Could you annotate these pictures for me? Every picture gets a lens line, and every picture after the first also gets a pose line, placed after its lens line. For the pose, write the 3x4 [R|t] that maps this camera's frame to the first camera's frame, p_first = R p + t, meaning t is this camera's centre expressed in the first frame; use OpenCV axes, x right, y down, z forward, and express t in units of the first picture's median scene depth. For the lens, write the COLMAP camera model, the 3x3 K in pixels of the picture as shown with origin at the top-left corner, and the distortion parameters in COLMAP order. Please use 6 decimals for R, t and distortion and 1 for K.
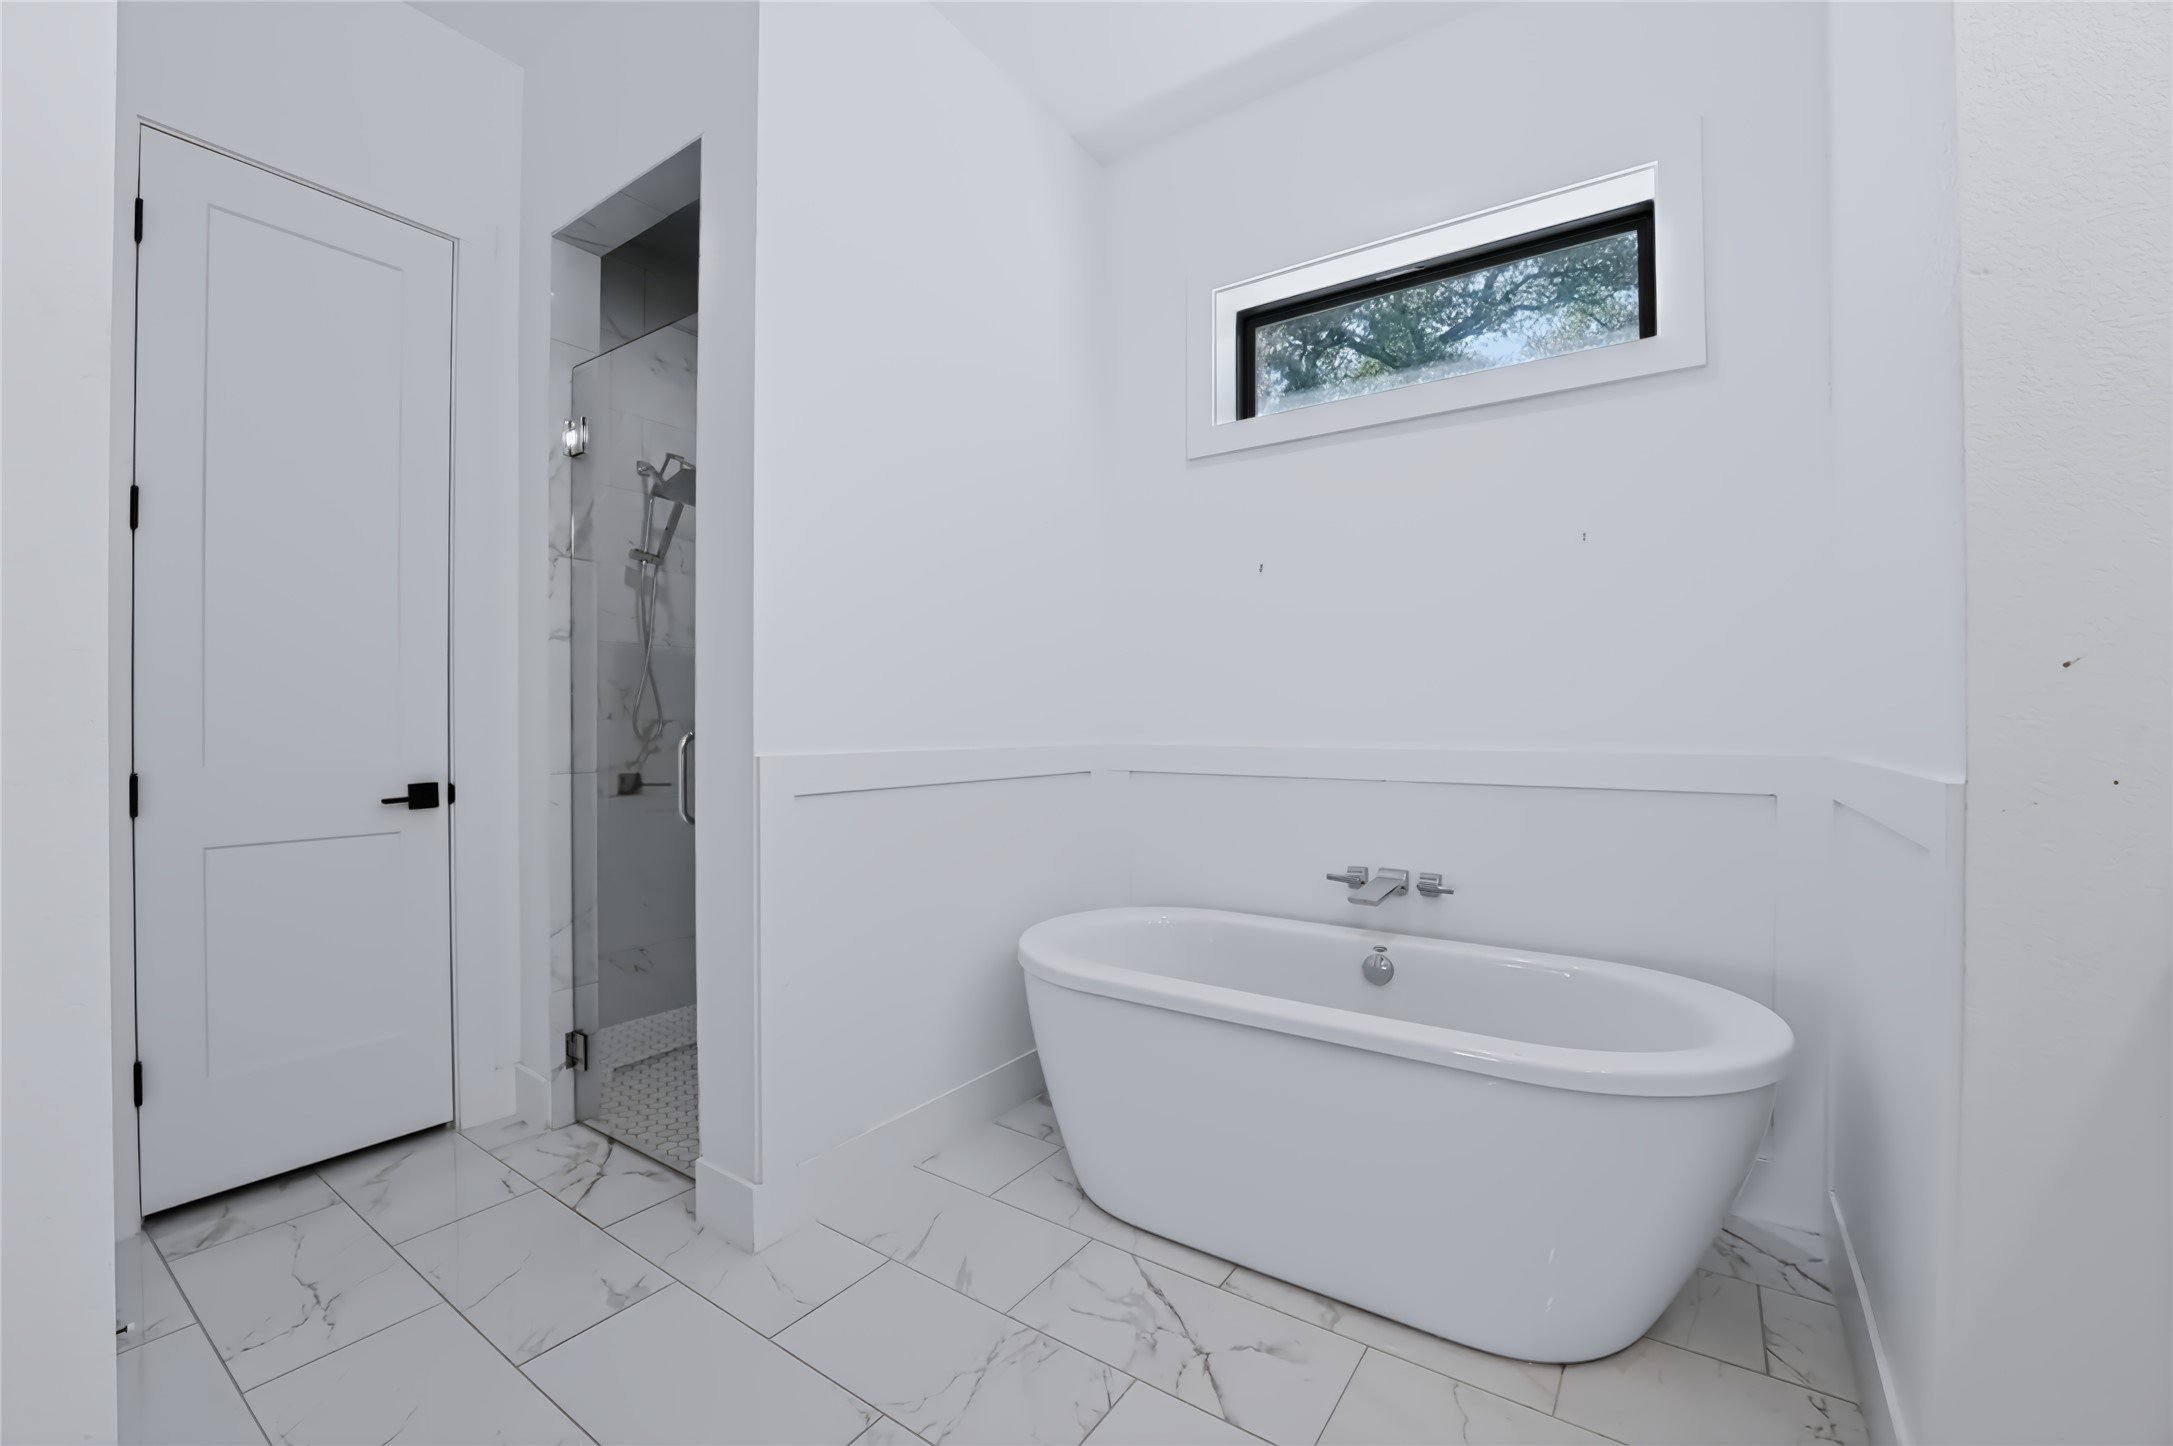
lens RADIAL K [[884.9, 0, 1093.5], [0, 884.9, 727.2], [0, 0, 1]] dist [-0.022789, 0.000024]
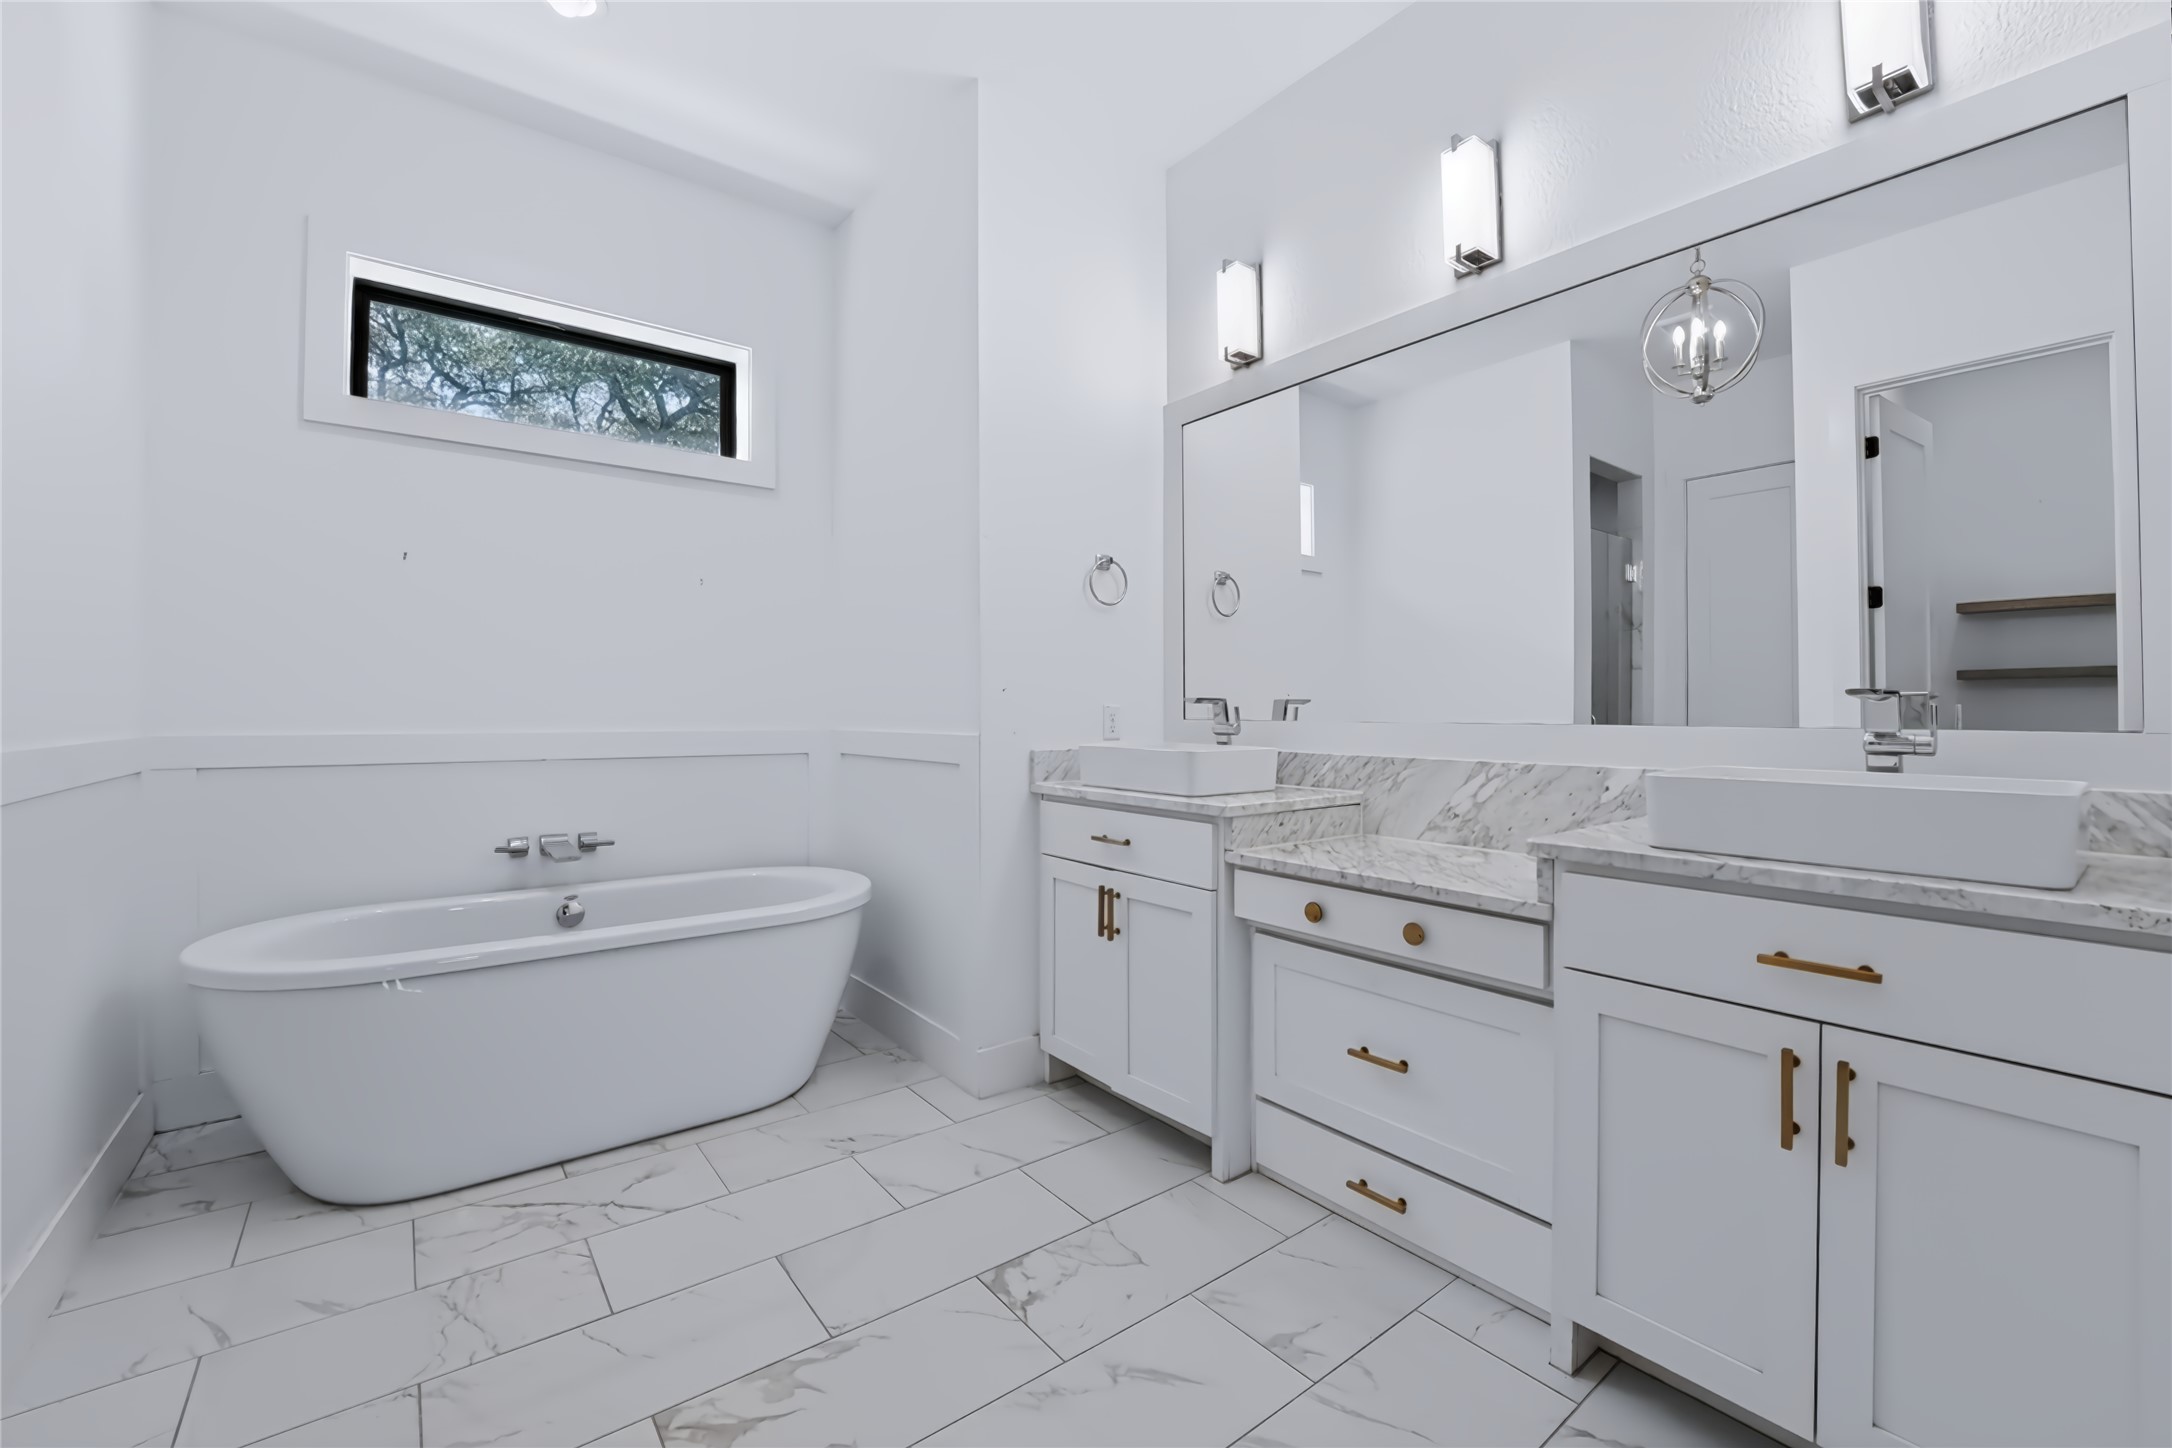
lens RADIAL K [[884.3, 0, 1087.6], [0, 884.3, 694.9], [0, 0, 1]] dist [-0.024057, 0.004159]
pose [[0.307378, 0.015501, 0.951461, -0.605269], [0.003363, 0.999843, -0.017376, -0.003452], [-0.951581, 0.008541, 0.307278, -0.046047]]
